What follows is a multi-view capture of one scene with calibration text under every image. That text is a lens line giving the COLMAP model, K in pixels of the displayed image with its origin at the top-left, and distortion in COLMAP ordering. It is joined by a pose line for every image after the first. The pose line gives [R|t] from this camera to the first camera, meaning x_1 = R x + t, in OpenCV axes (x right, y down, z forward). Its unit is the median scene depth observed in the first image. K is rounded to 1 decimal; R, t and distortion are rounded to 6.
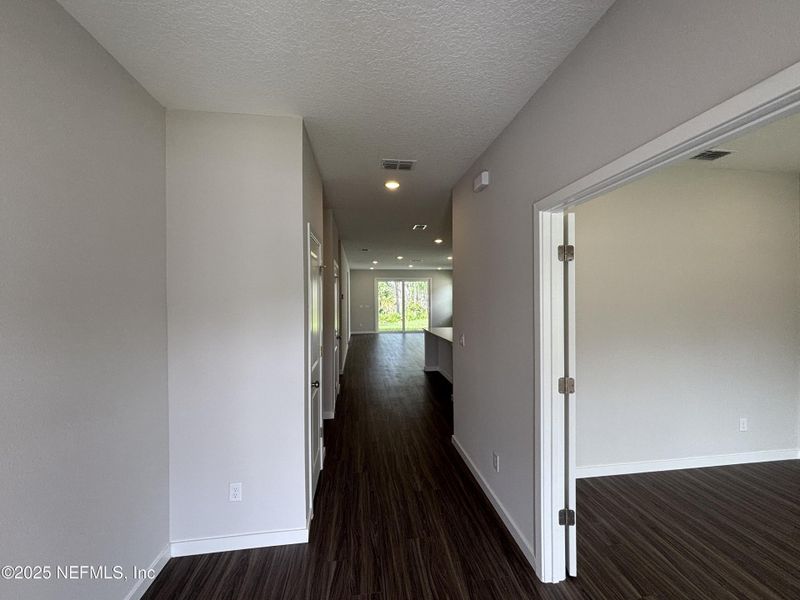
lens RADIAL K [[319.6, 0, 400.0], [0, 319.6, 300.0], [0, 0, 1]] dist [-0.001024, -0.000314]
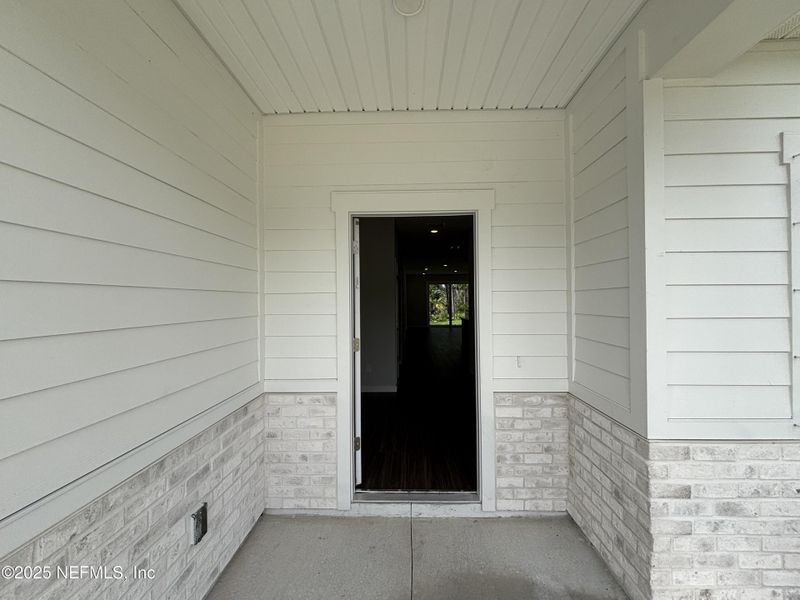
lens RADIAL K [[329.0, 0, 400.0], [0, 329.0, 300.0], [0, 0, 1]] dist [0.000051, -0.000146]
pose [[0.986965, -0.002082, -0.160921, 0.024197], [-0.000054, 0.999912, -0.013268, 0.018683], [0.160934, 0.013104, 0.986878, -0.256560]]
